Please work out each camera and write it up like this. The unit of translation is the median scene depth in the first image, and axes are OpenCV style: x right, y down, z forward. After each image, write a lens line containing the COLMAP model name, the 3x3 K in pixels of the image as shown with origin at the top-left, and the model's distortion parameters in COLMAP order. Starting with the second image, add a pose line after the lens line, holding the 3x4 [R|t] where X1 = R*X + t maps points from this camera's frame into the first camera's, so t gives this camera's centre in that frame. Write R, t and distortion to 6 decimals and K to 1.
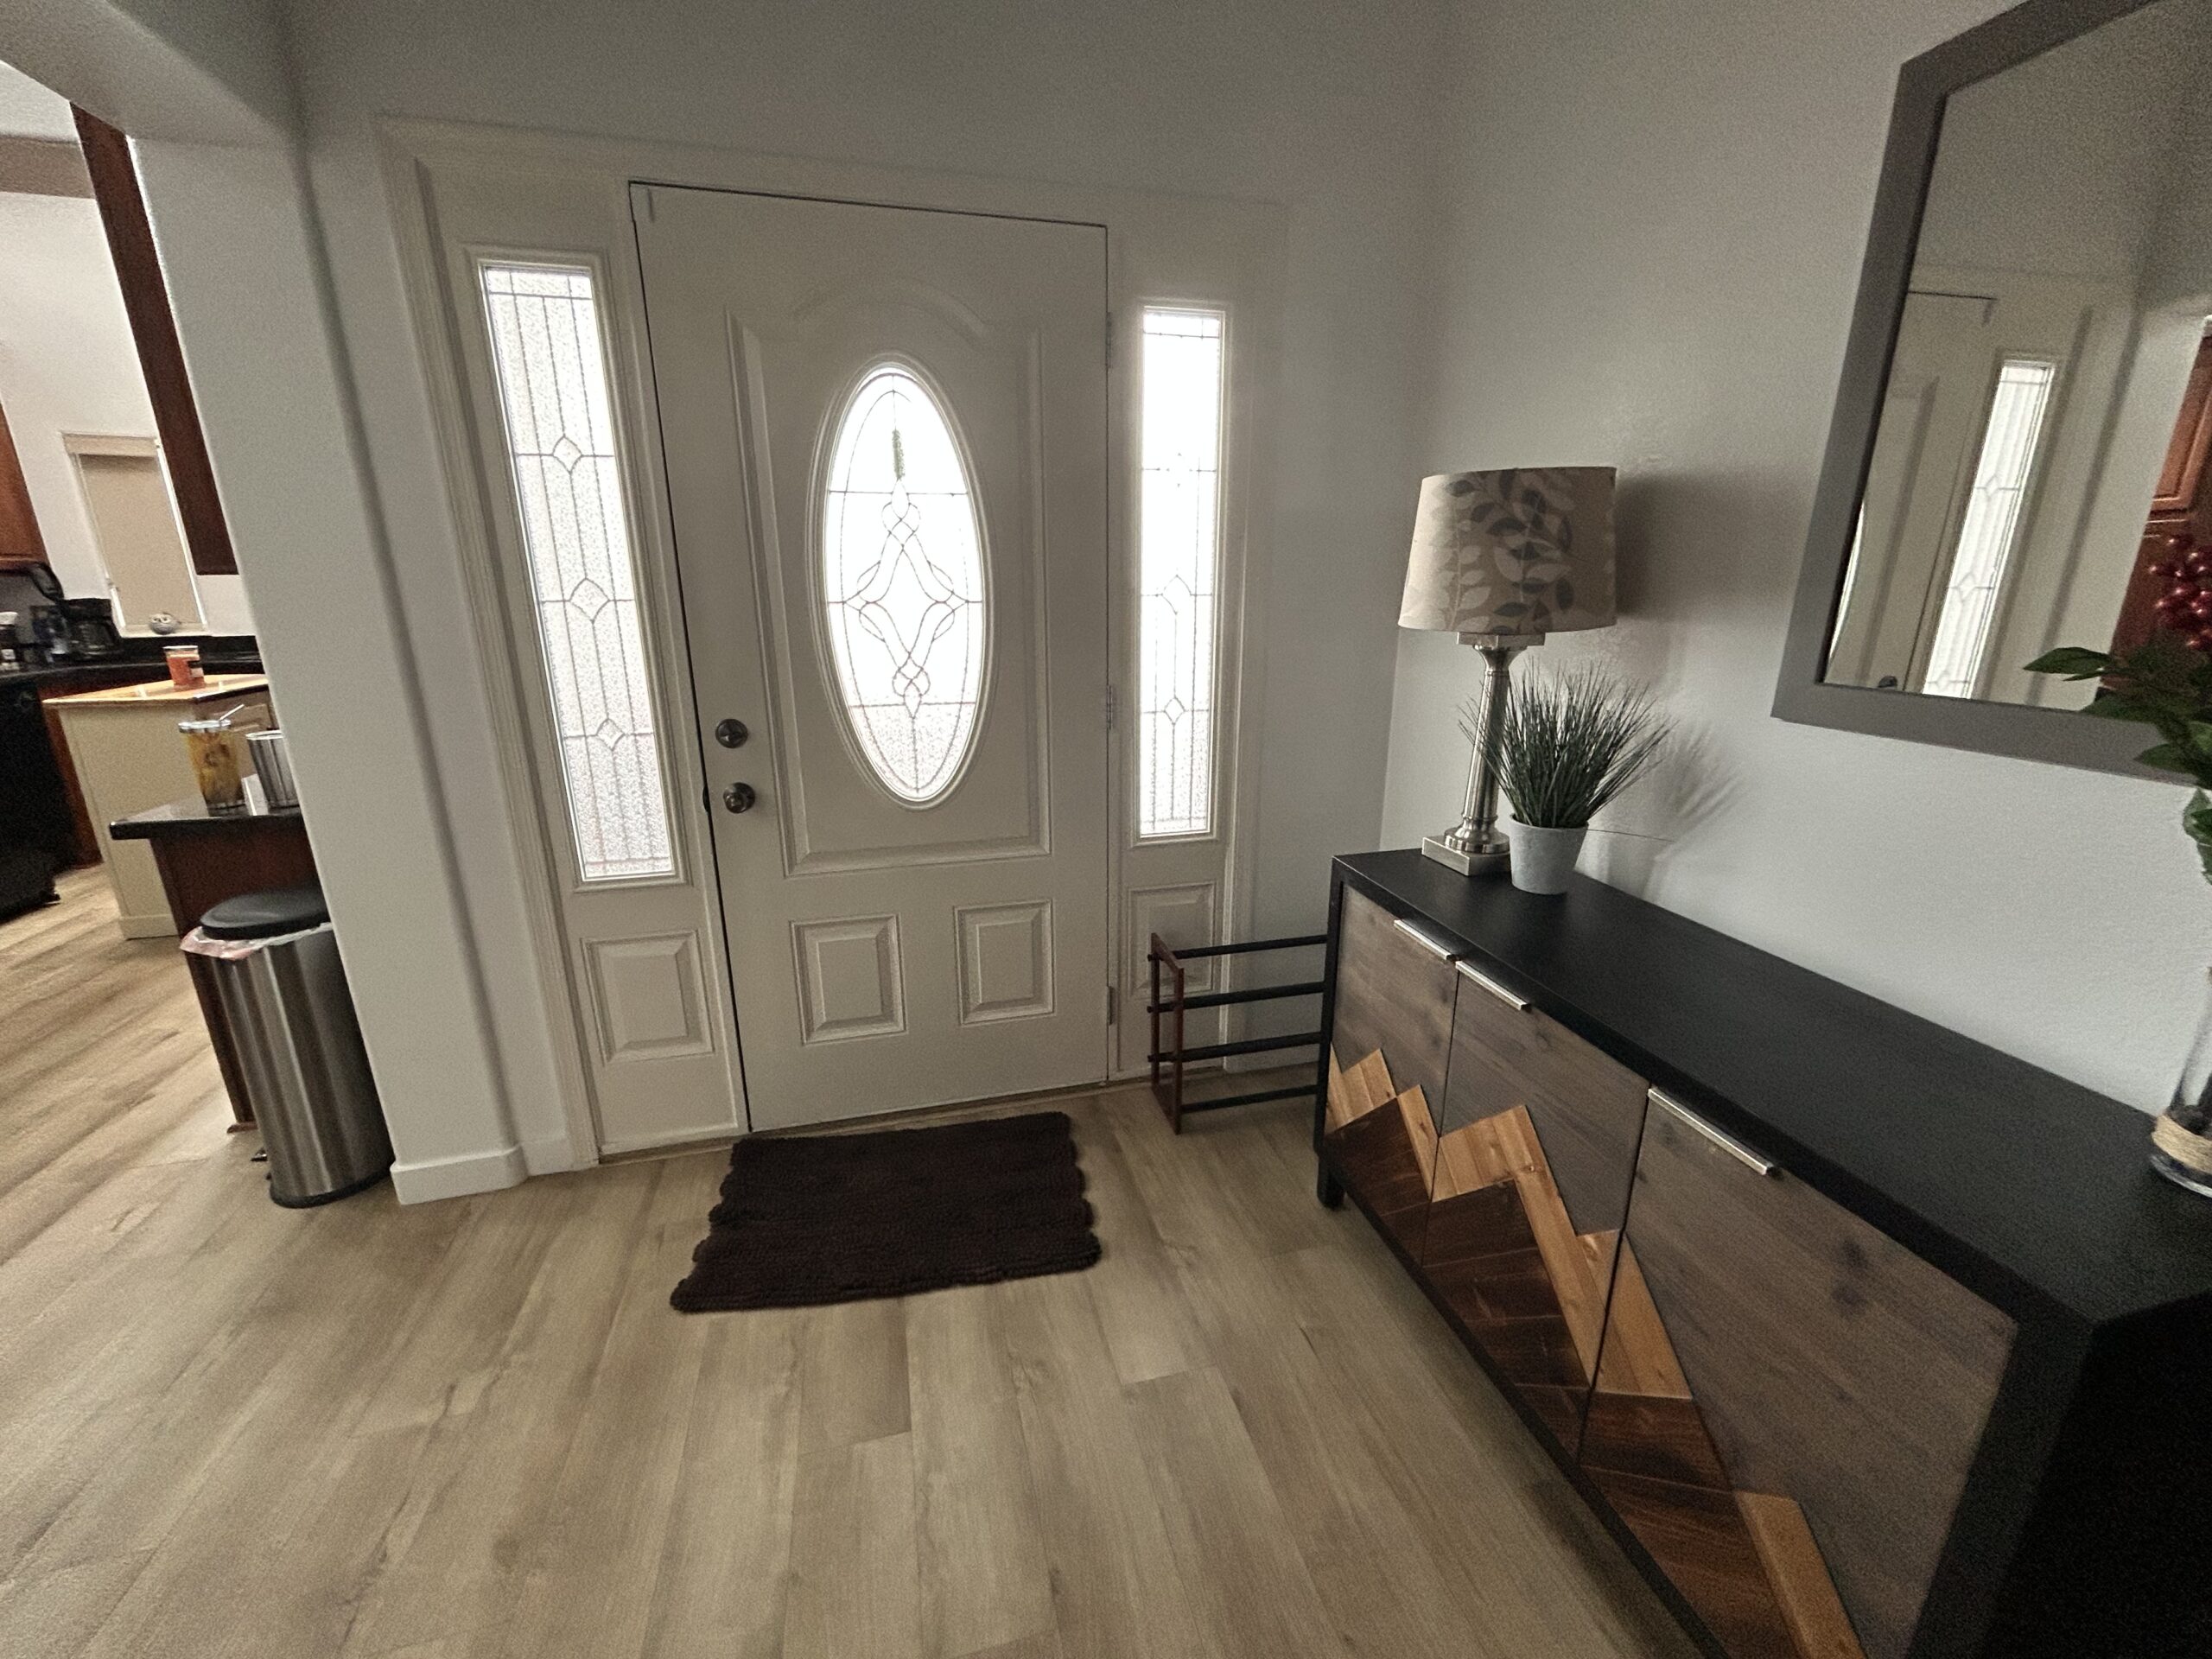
lens RADIAL K [[898.3, 0, 1092.2], [0, 898.3, 819.7], [0, 0, 1]] dist [0.002143, -0.001142]
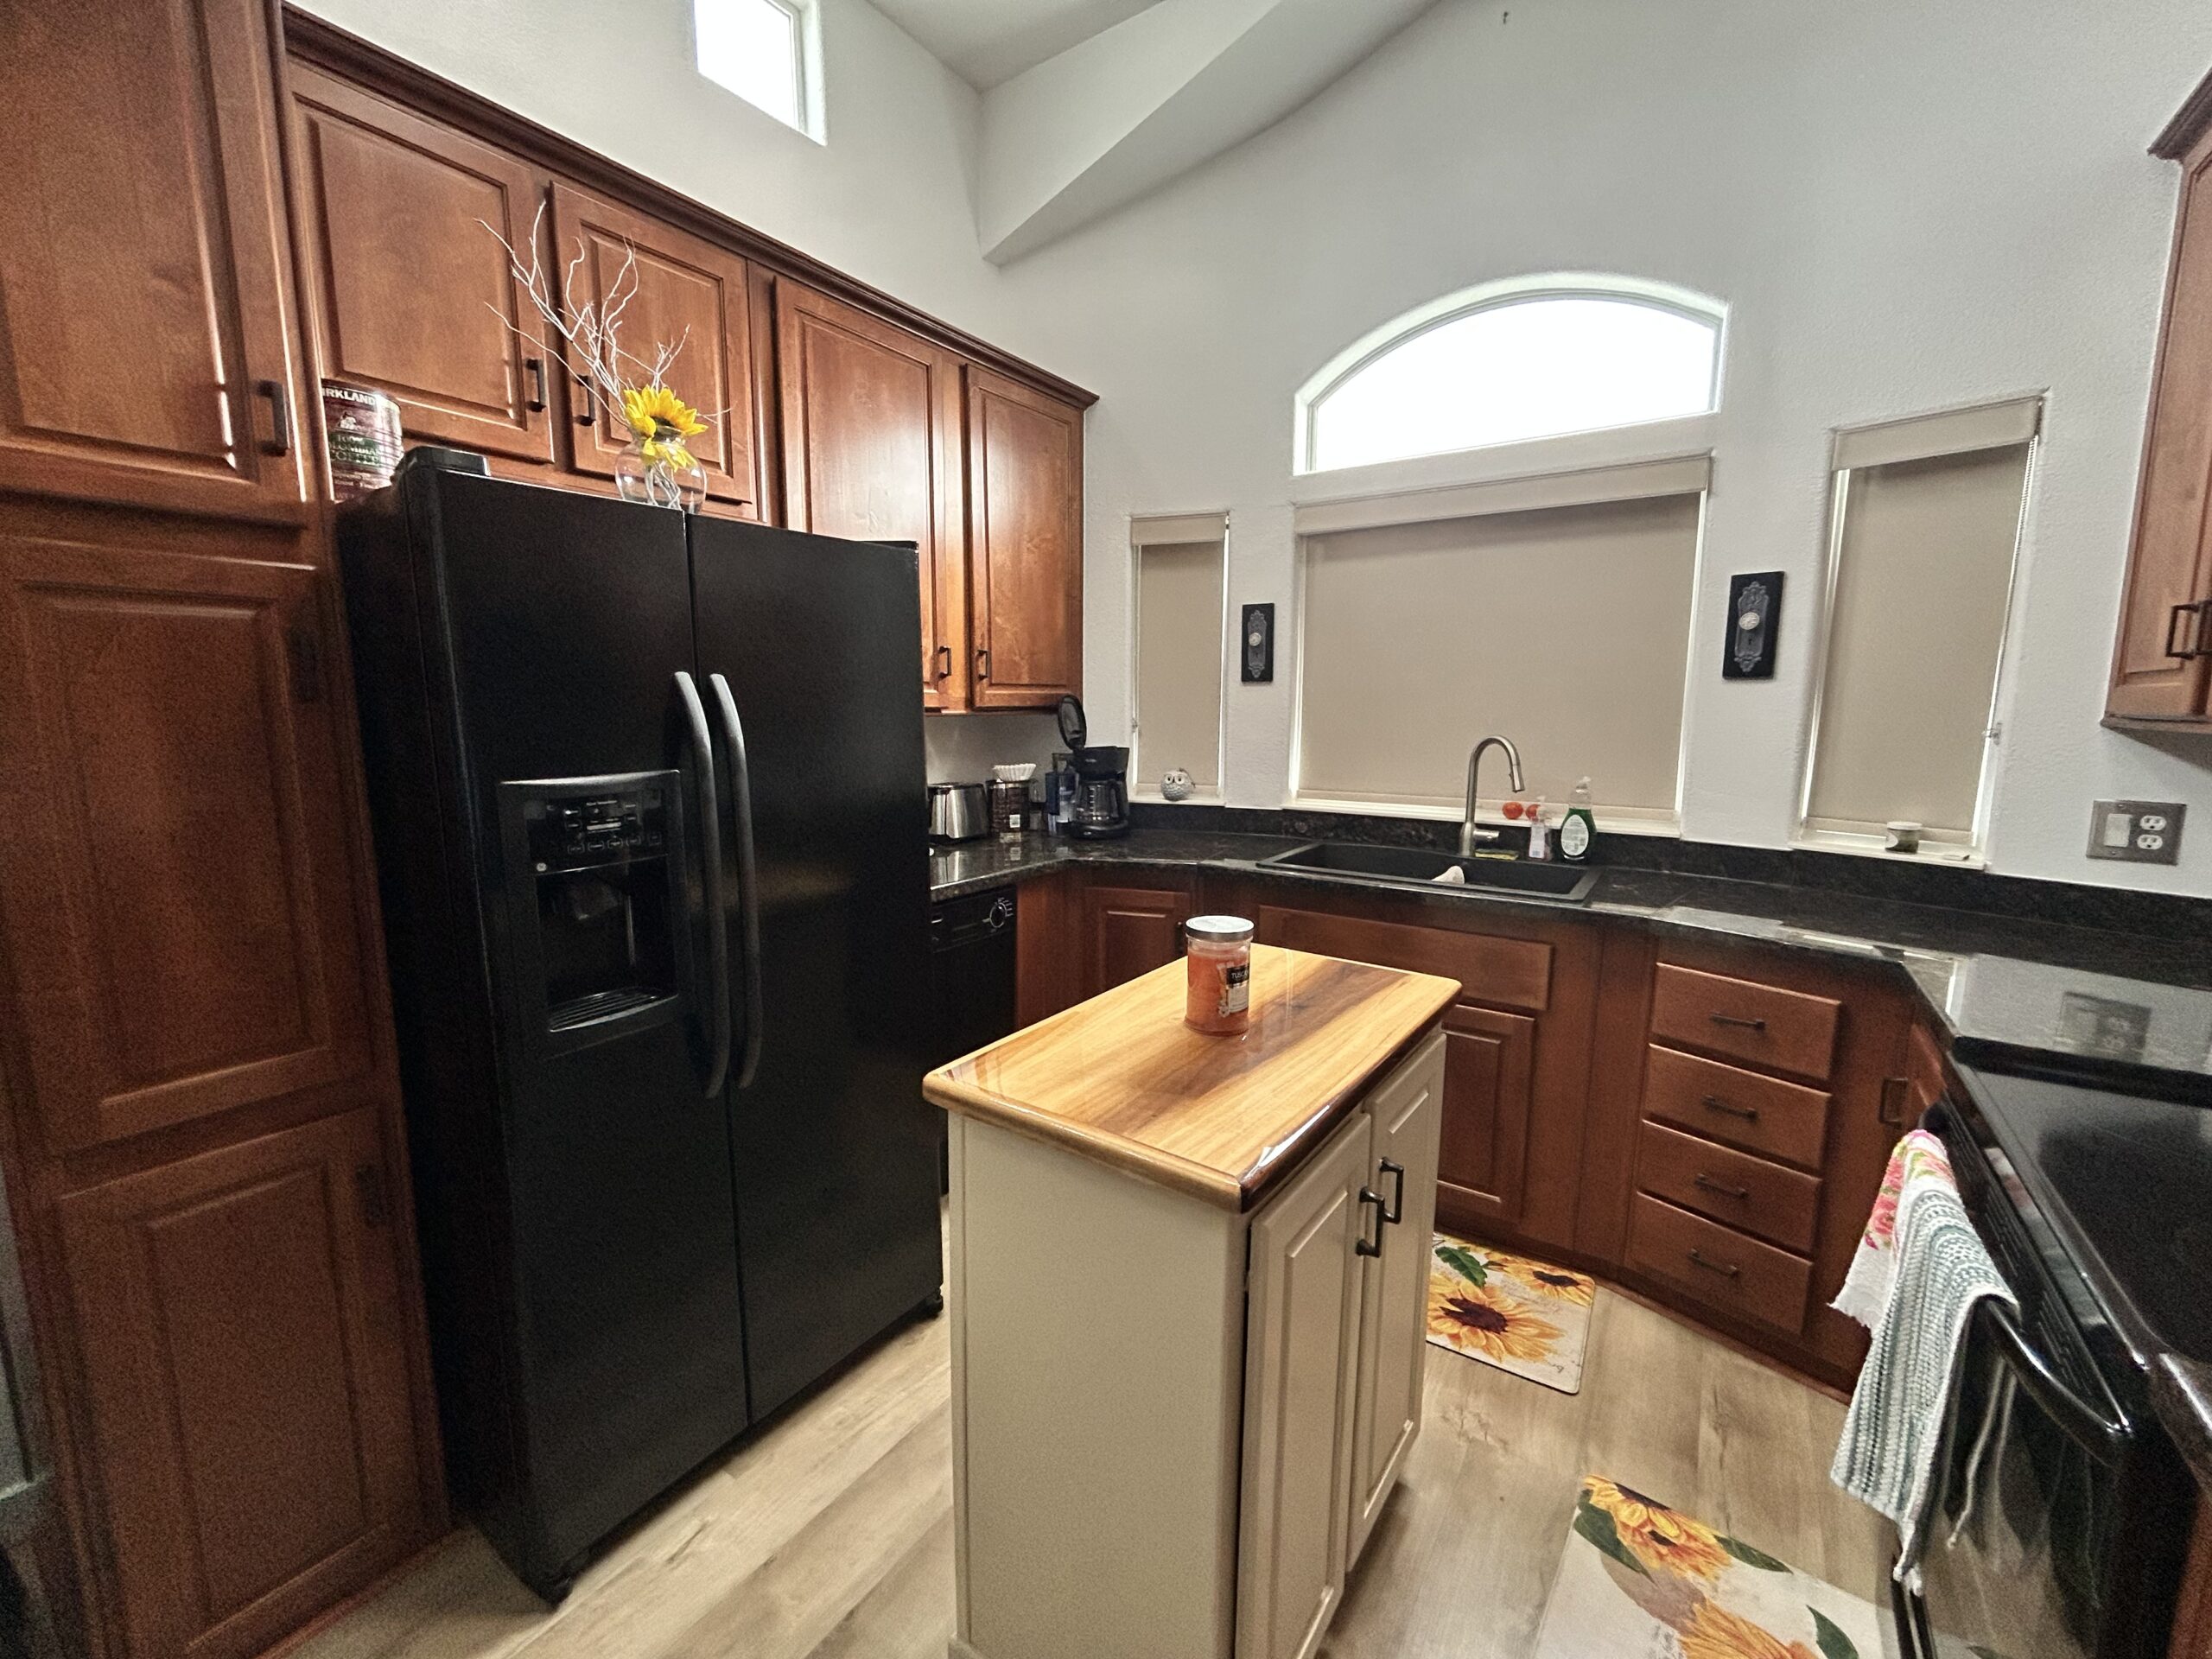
lens RADIAL K [[898.3, 0, 1102.7], [0, 898.3, 827.1], [0, 0, 1]] dist [0.002143, -0.001142]
pose [[0.662927, 0.104478, -0.741358, -0.608009], [-0.209273, 0.976603, -0.049503, -0.152514], [0.718841, 0.187964, 0.669281, 0.553200]]
